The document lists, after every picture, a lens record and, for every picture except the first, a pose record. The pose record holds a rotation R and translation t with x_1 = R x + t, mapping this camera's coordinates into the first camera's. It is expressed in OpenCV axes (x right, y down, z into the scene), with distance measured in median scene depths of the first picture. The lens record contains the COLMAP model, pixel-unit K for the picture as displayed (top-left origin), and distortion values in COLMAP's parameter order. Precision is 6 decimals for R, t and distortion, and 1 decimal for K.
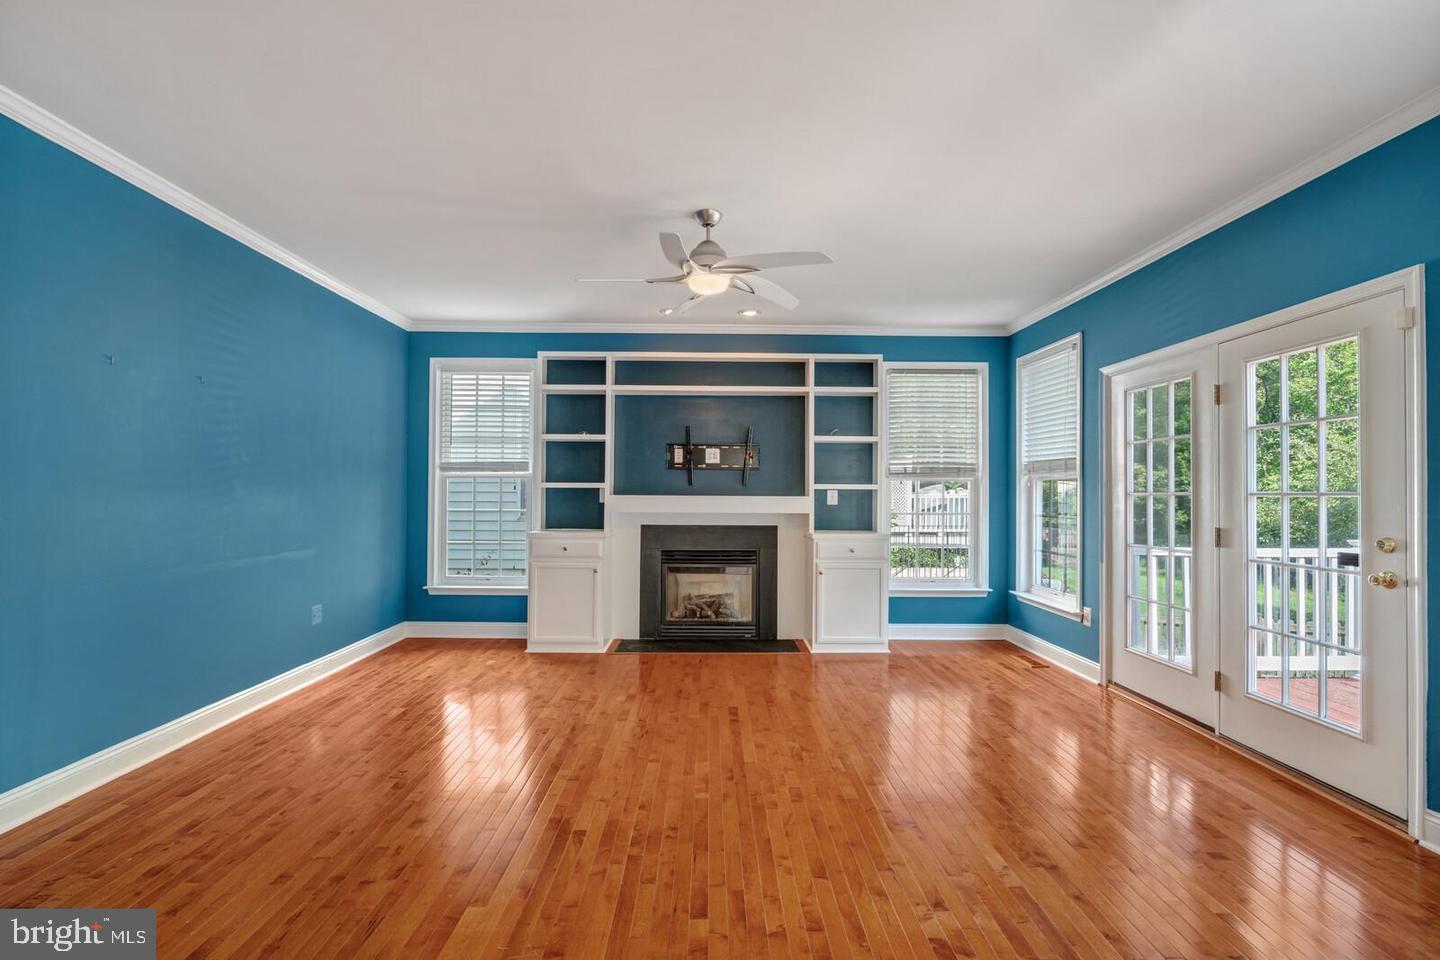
lens RADIAL K [[638.0, 0, 721.4], [0, 638.0, 480.7], [0, 0, 1]] dist [-0.002225, -0.000549]
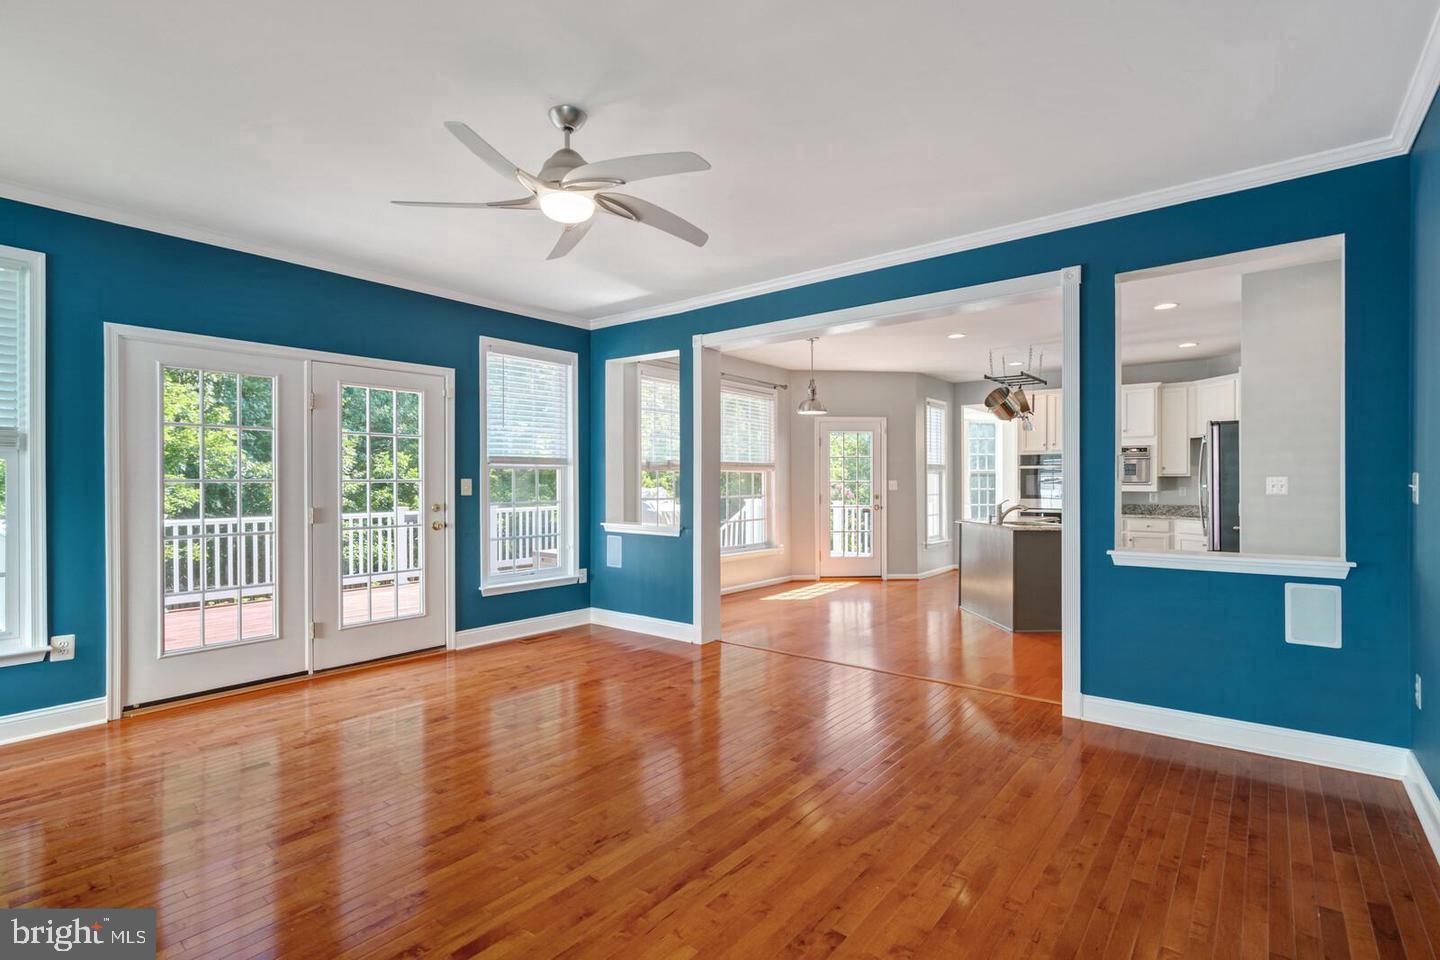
lens RADIAL K [[685.1, 0, 723.9], [0, 685.1, 482.7], [0, 0, 1]] dist [-0.002313, -0.000208]
pose [[-0.764695, -0.004636, 0.644376, -0.732553], [-0.013450, 0.999871, -0.008767, 0.030686], [-0.644252, -0.015371, -0.764659, 1.605810]]
